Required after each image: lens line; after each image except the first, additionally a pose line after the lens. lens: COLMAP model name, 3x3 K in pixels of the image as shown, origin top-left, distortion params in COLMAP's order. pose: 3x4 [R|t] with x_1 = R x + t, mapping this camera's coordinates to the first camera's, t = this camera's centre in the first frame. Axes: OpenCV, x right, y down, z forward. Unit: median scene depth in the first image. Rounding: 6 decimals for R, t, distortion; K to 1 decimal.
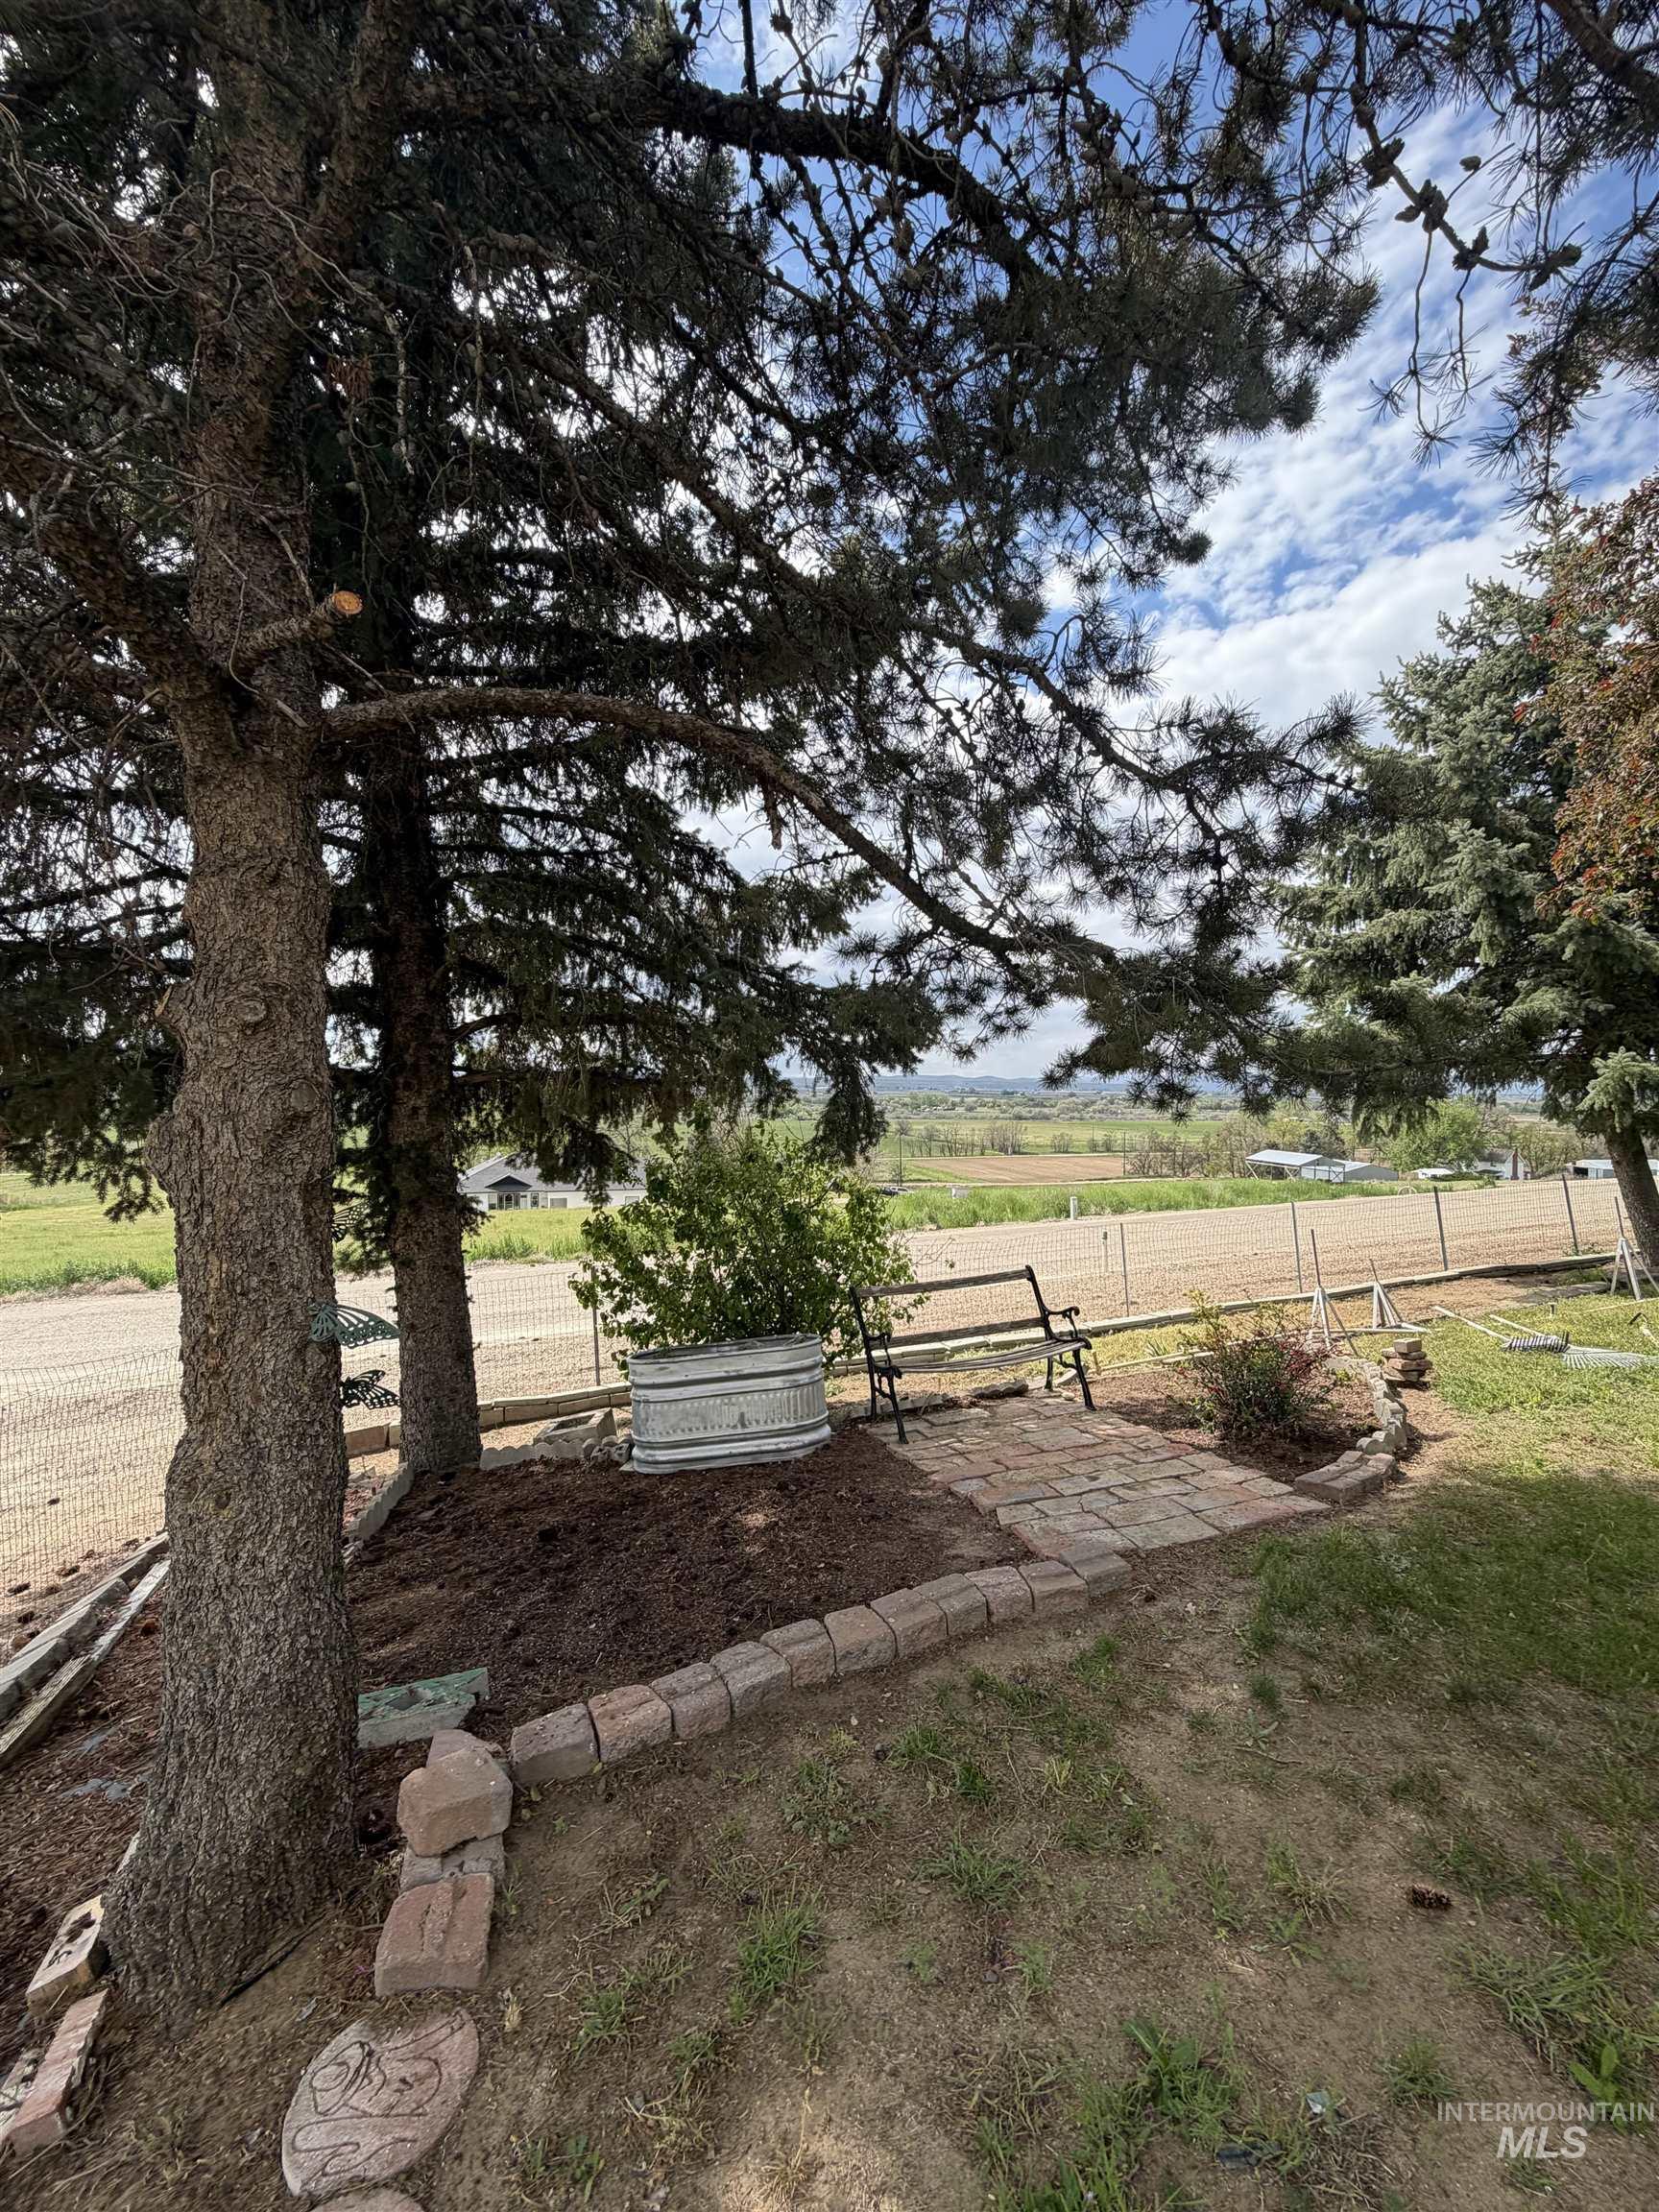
lens RADIAL K [[888.9, 0, 829.5], [0, 888.9, 1101.6], [0, 0, 1]] dist [0.003019, 0.000402]
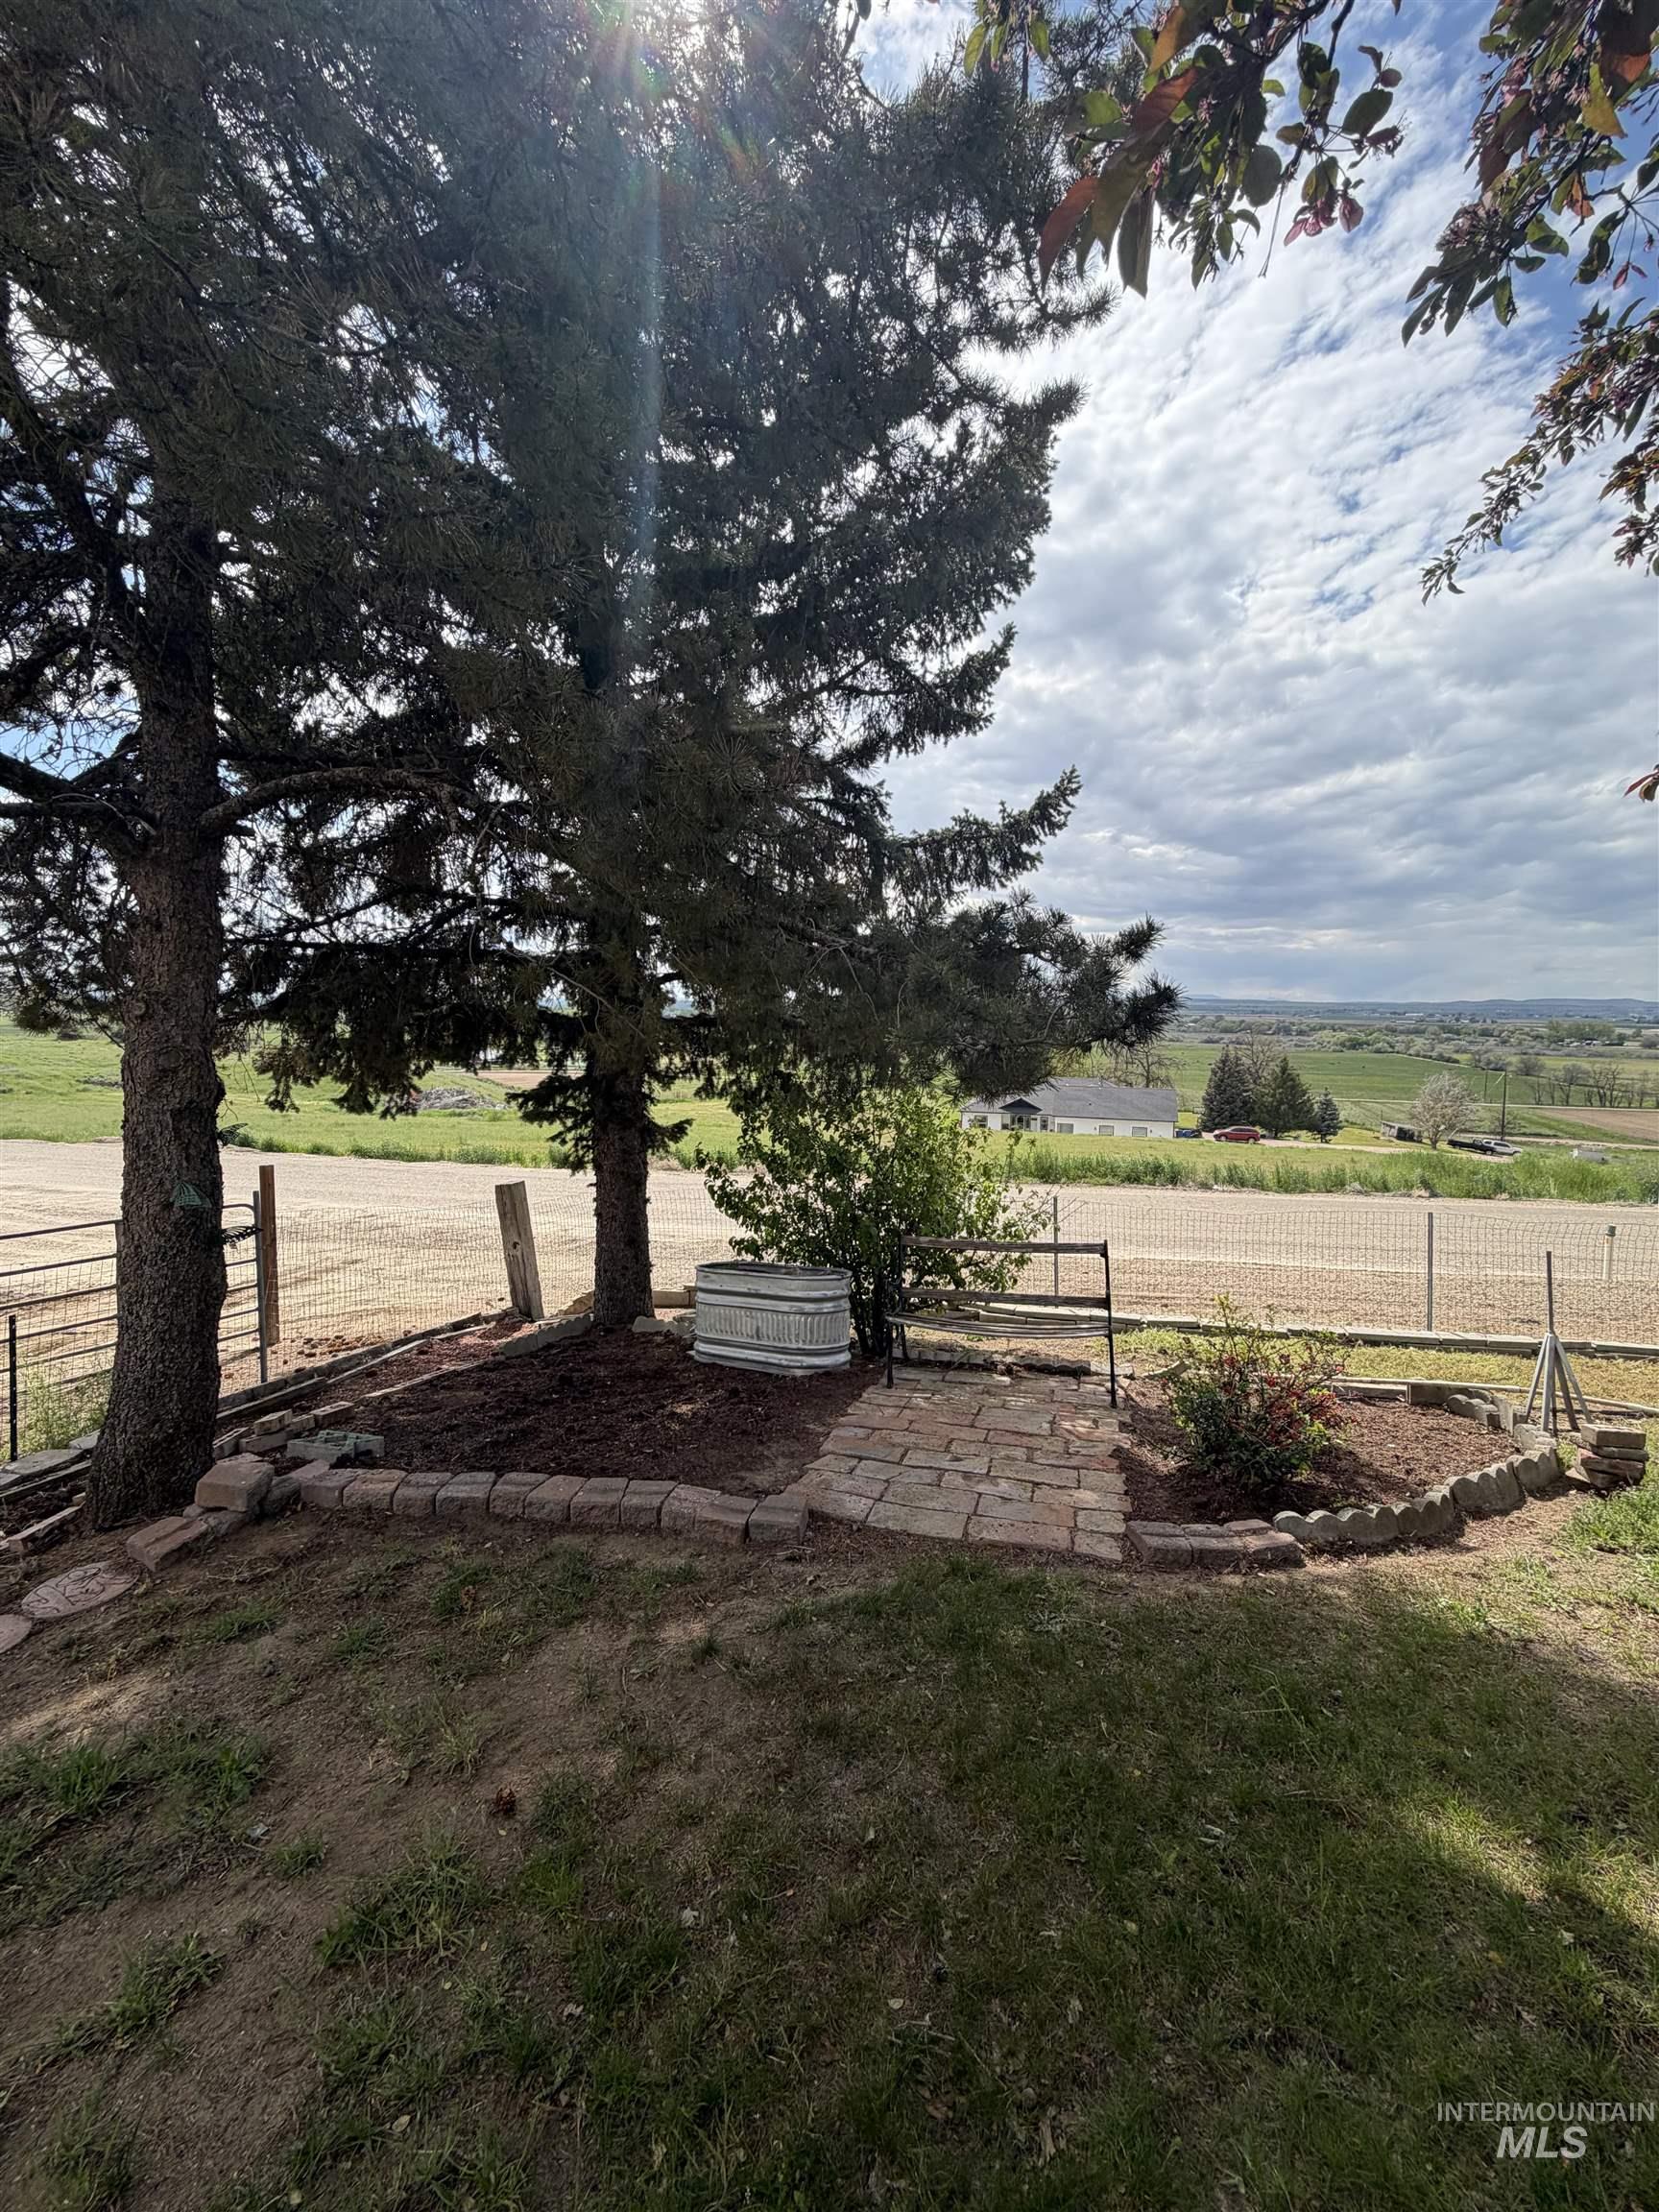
lens RADIAL K [[888.9, 0, 829.8], [0, 888.9, 1105.0], [0, 0, 1]] dist [0.003019, 0.000402]
pose [[0.825034, 0.062524, -0.561613, 0.679272], [-0.012795, 0.995672, 0.092052, -0.042815], [0.564938, -0.068761, 0.822263, 0.154624]]
